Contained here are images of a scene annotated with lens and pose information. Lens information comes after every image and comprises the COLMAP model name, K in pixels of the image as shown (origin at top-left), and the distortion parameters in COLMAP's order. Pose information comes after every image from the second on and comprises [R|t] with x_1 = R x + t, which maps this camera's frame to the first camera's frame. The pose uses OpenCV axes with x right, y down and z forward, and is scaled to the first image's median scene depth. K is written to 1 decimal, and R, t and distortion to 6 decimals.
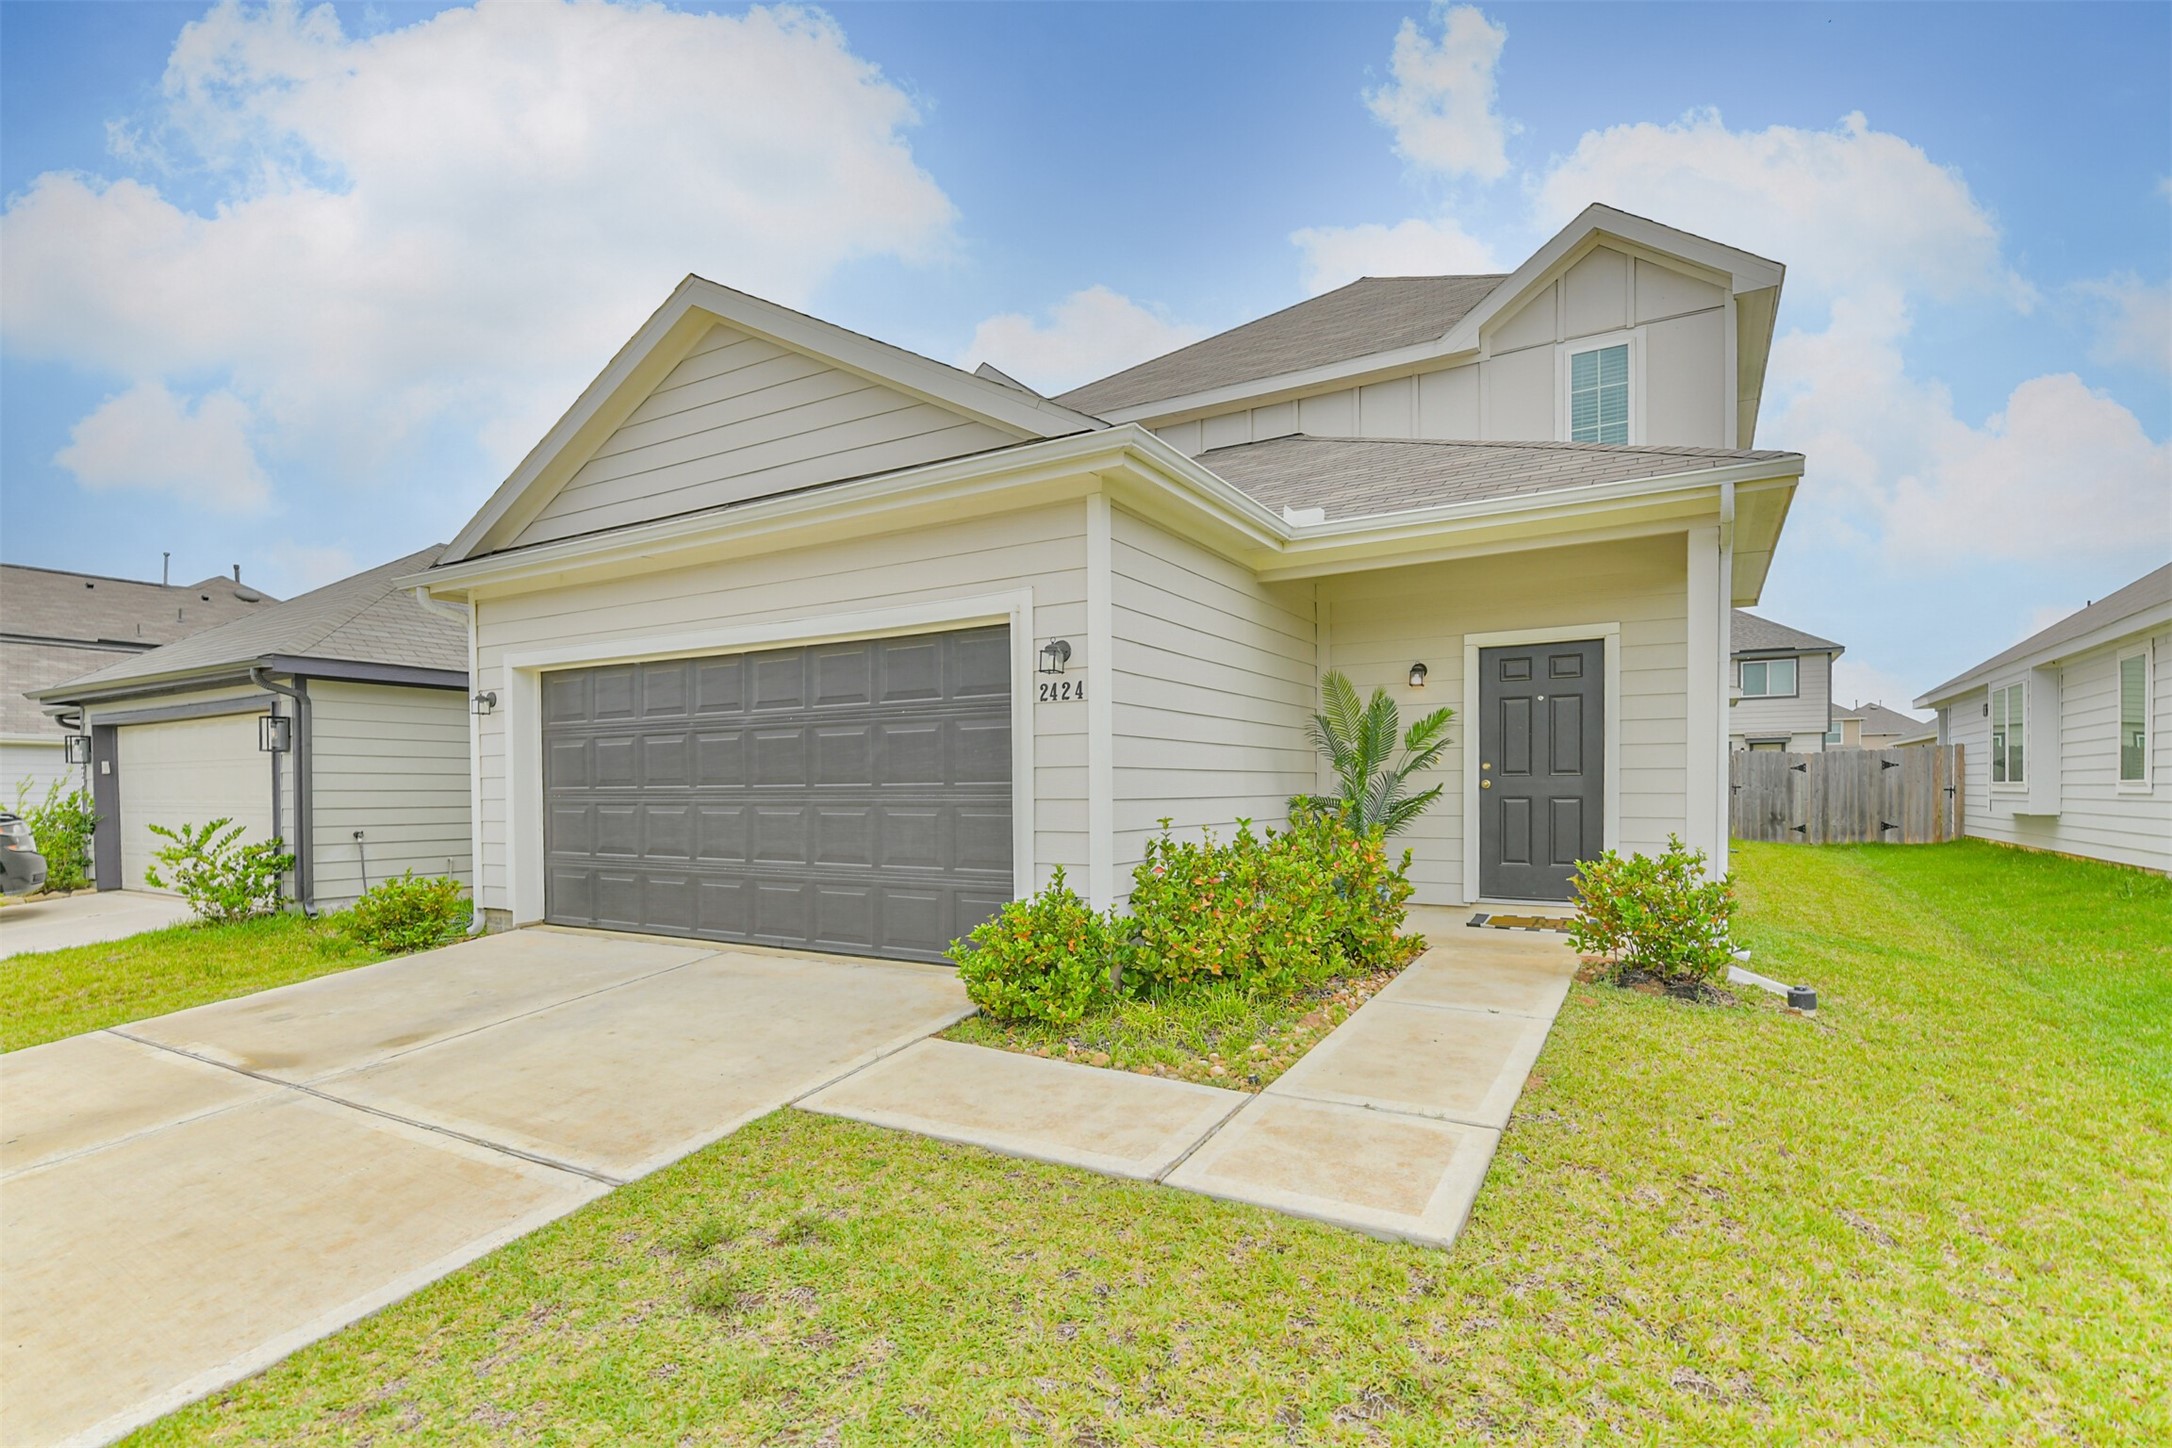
lens RADIAL K [[989.5, 0, 1071.1], [0, 989.5, 796.0], [0, 0, 1]] dist [0.001719, -0.000177]
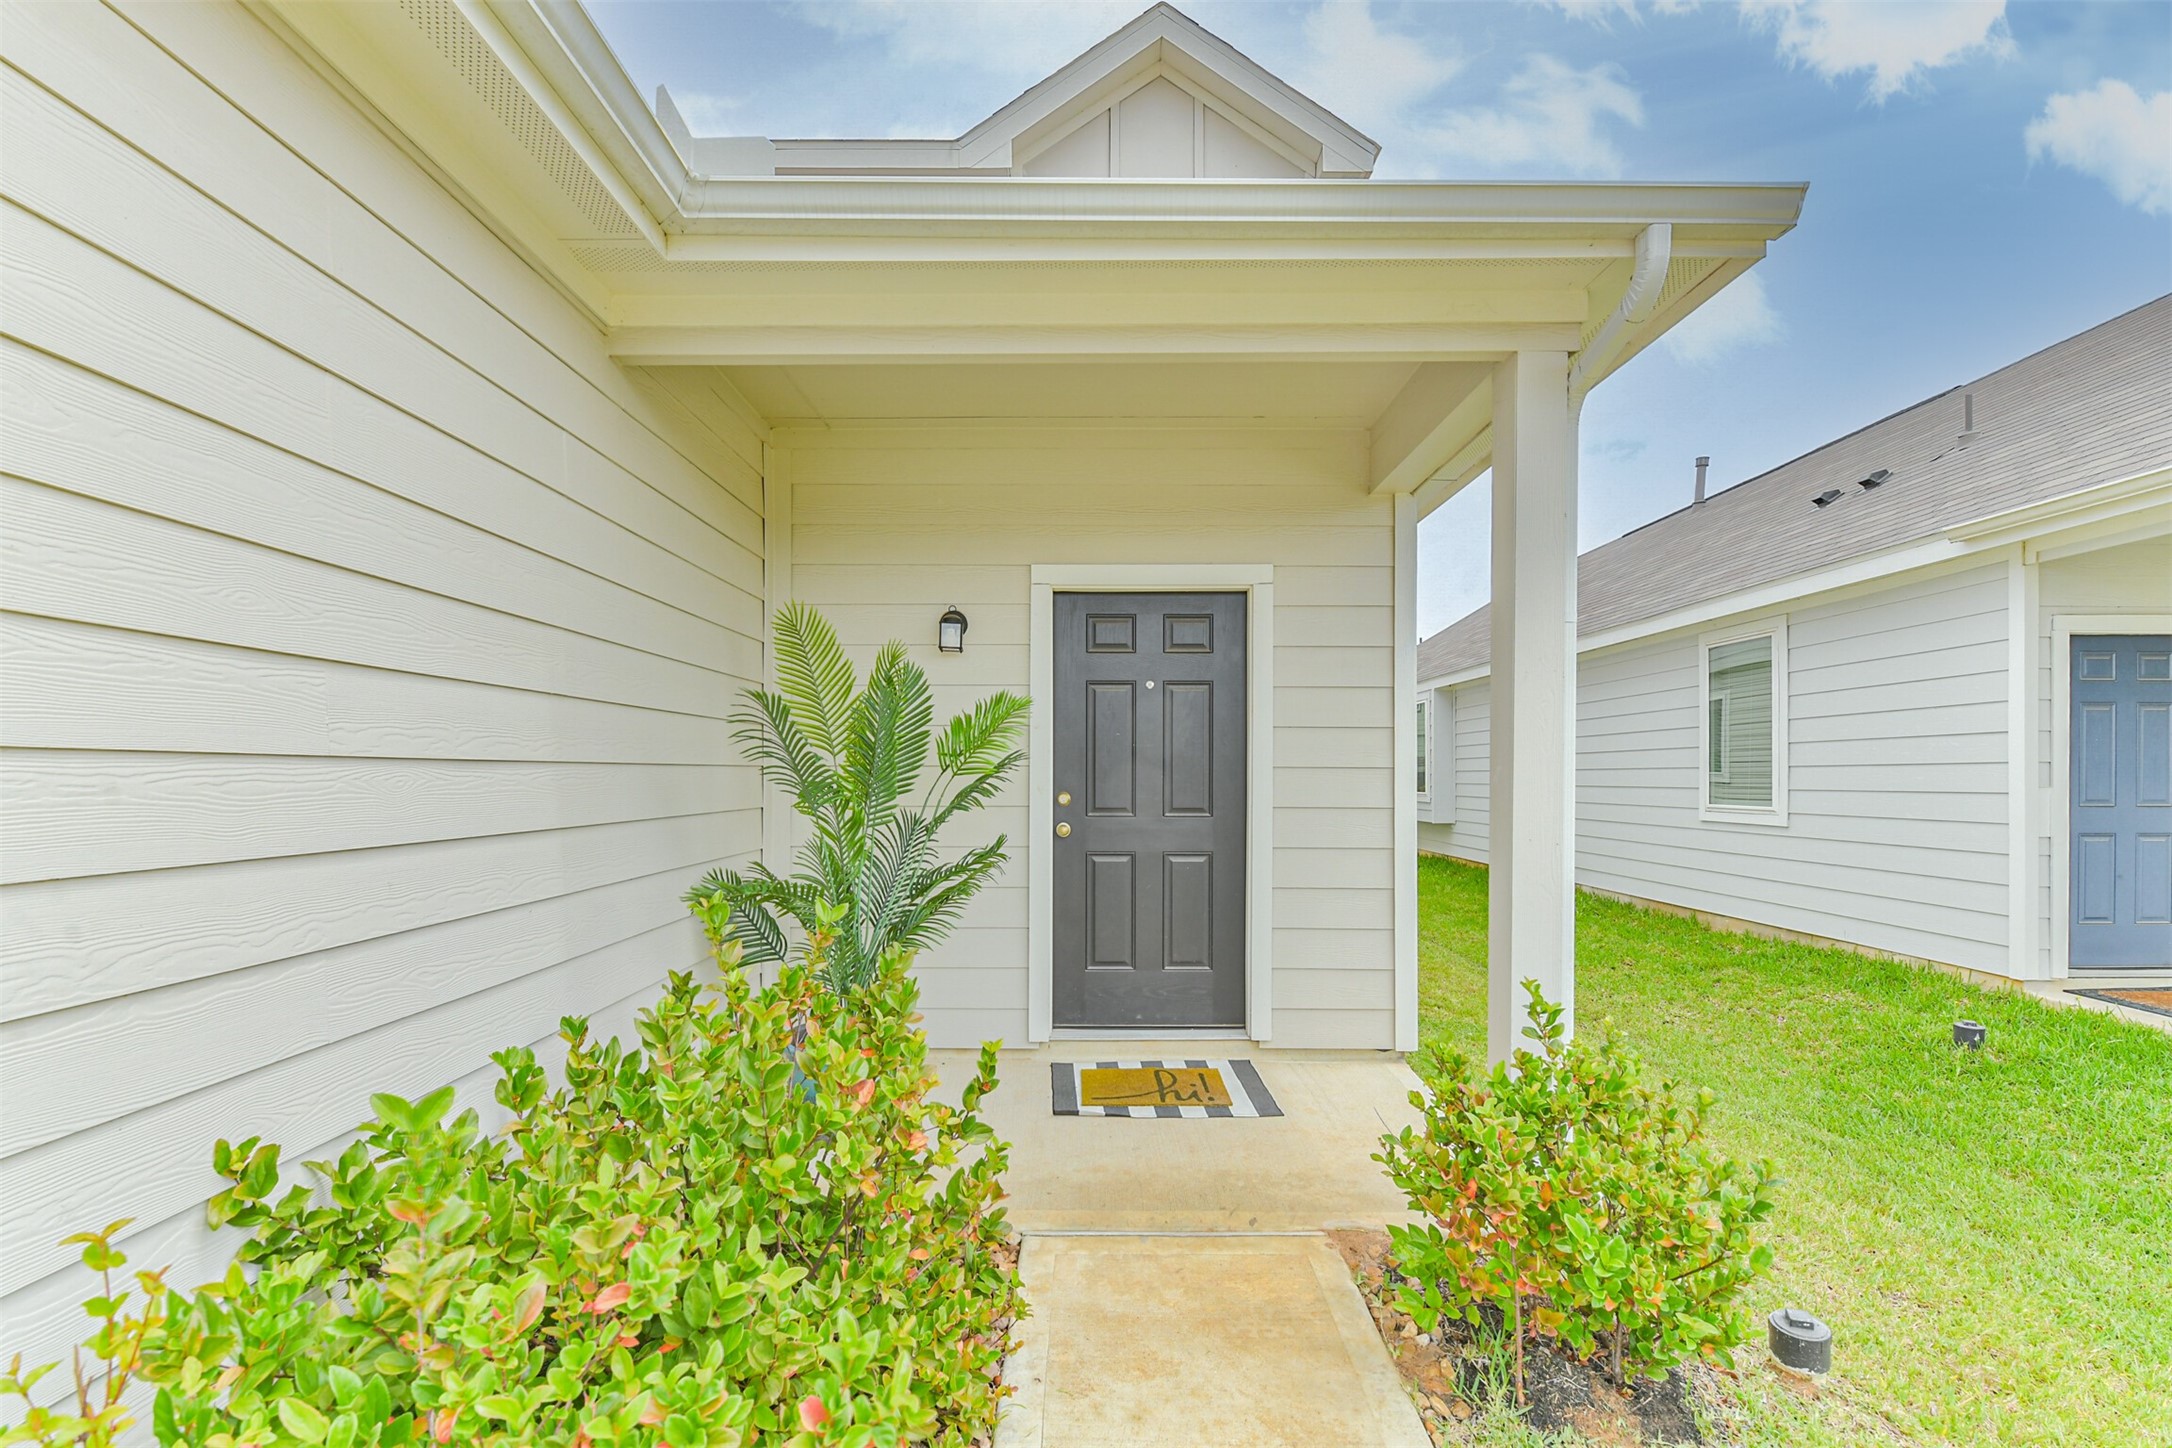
lens RADIAL K [[989.5, 0, 1071.1], [0, 989.5, 796.0], [0, 0, 1]] dist [0.001719, -0.000177]
pose [[0.863098, -0.000248, 0.505037, 0.140260], [-0.005098, 0.999945, 0.009202, -0.038937], [-0.505011, -0.010516, 0.863049, 0.529565]]
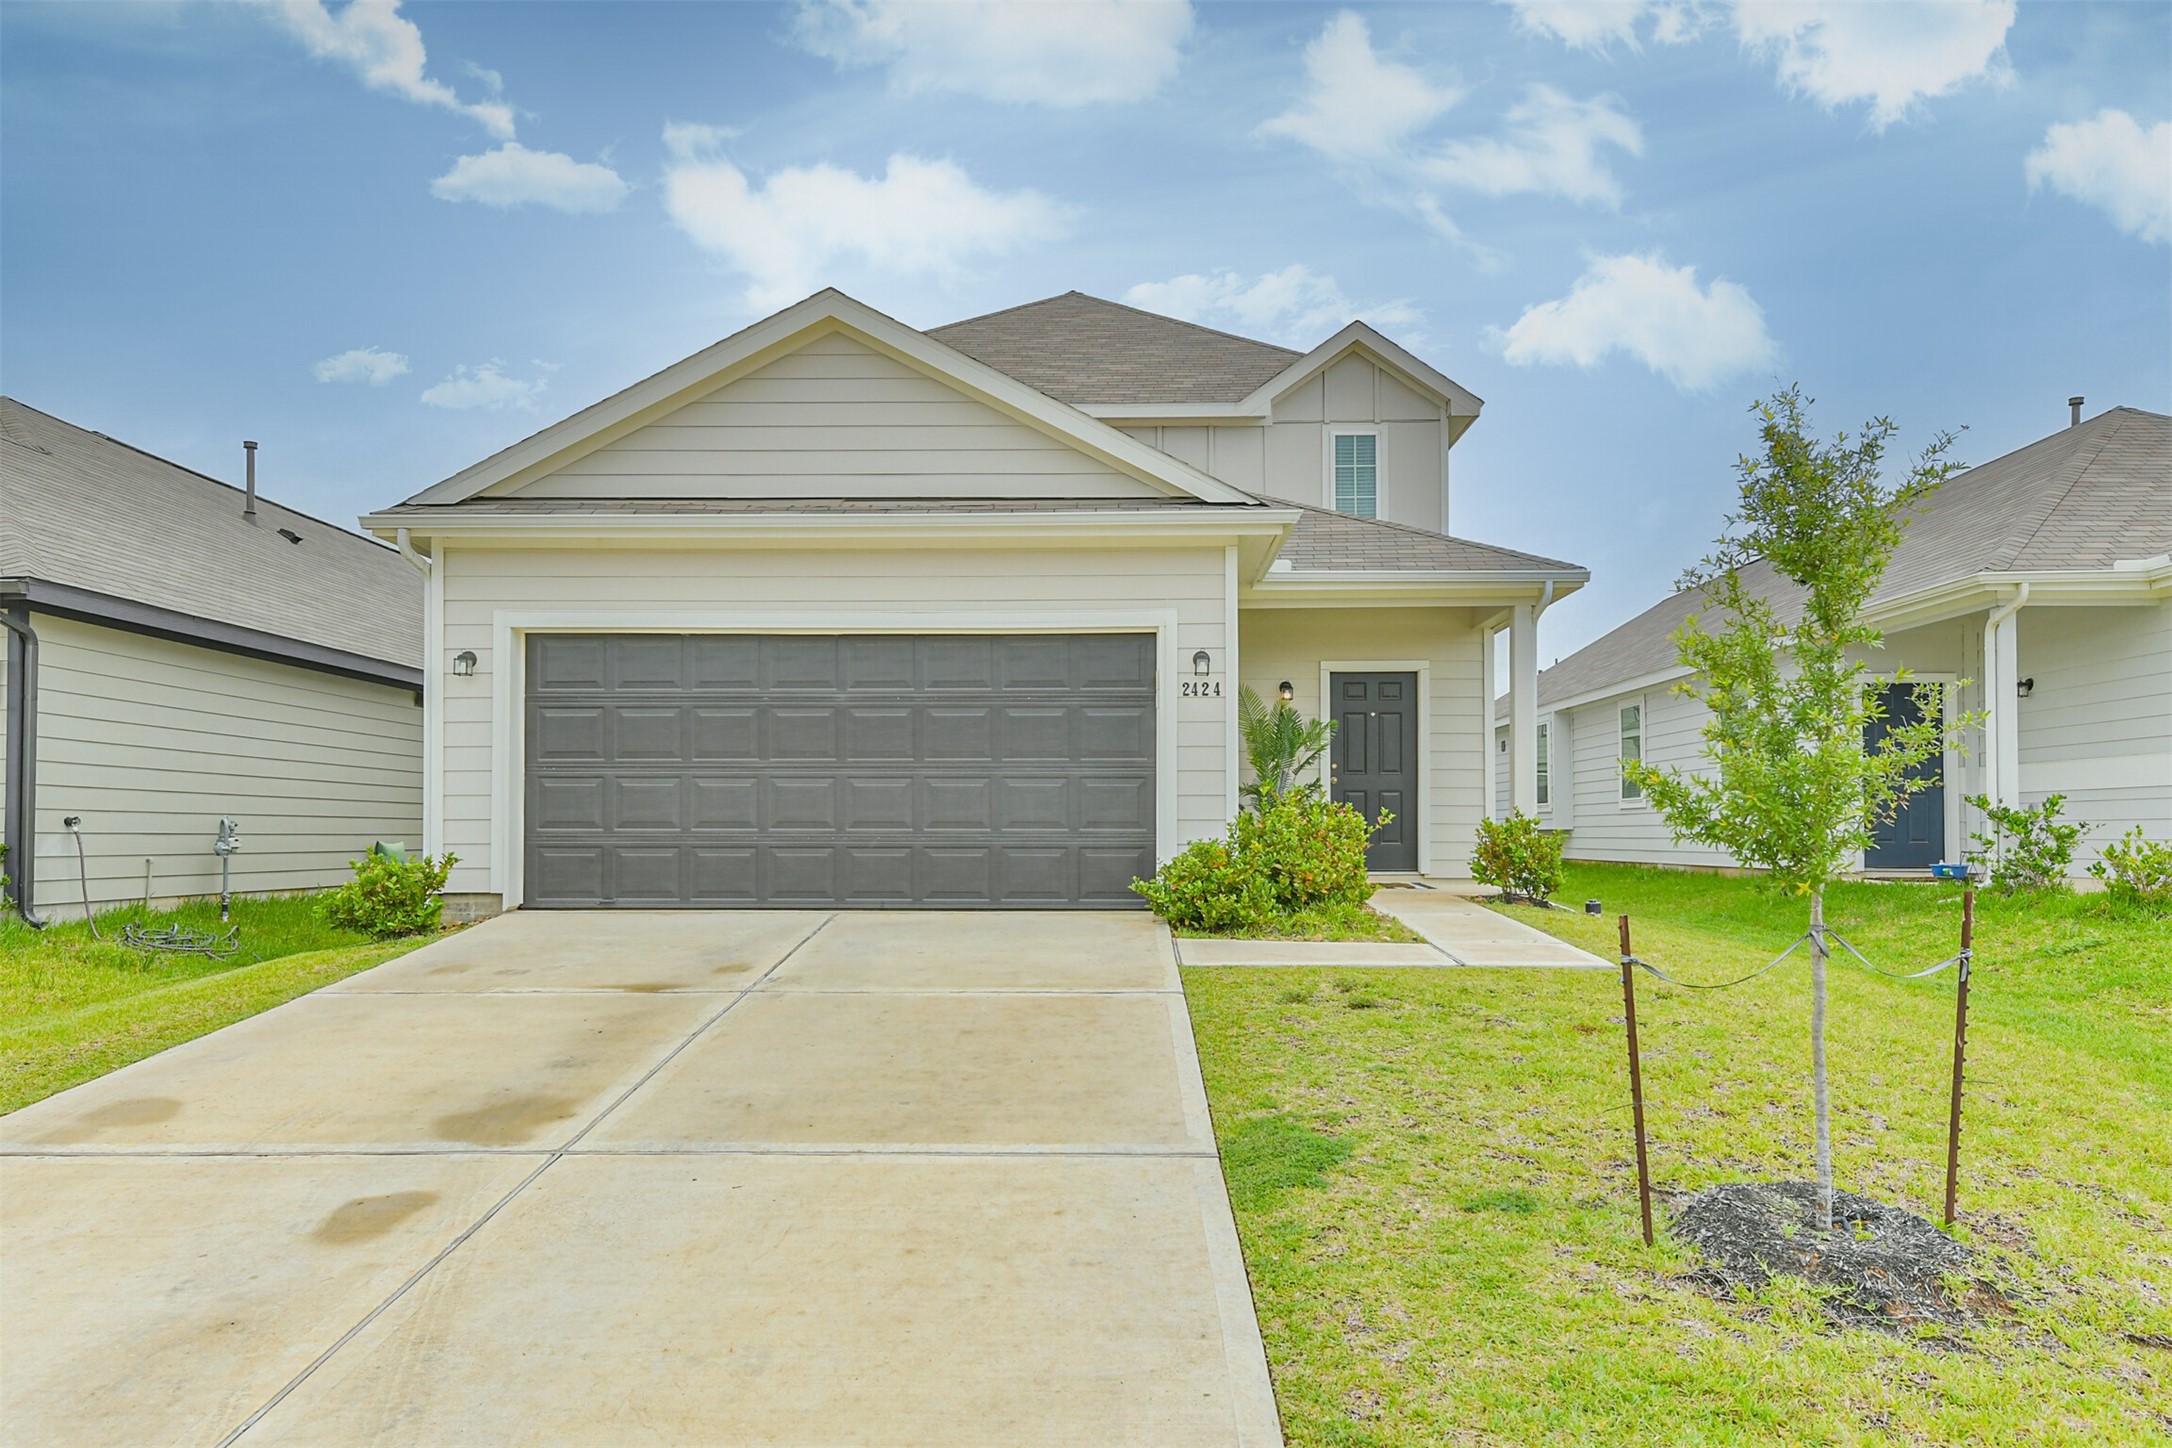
lens RADIAL K [[1293.4, 0, 1087.6], [0, 1293.4, 793.8], [0, 0, 1]] dist [0.001044, 0.000086]
pose [[0.877851, 0.018740, 0.478567, -0.679732], [-0.002457, 0.999397, -0.034629, 0.066305], [-0.478927, 0.029224, 0.877368, -0.310391]]
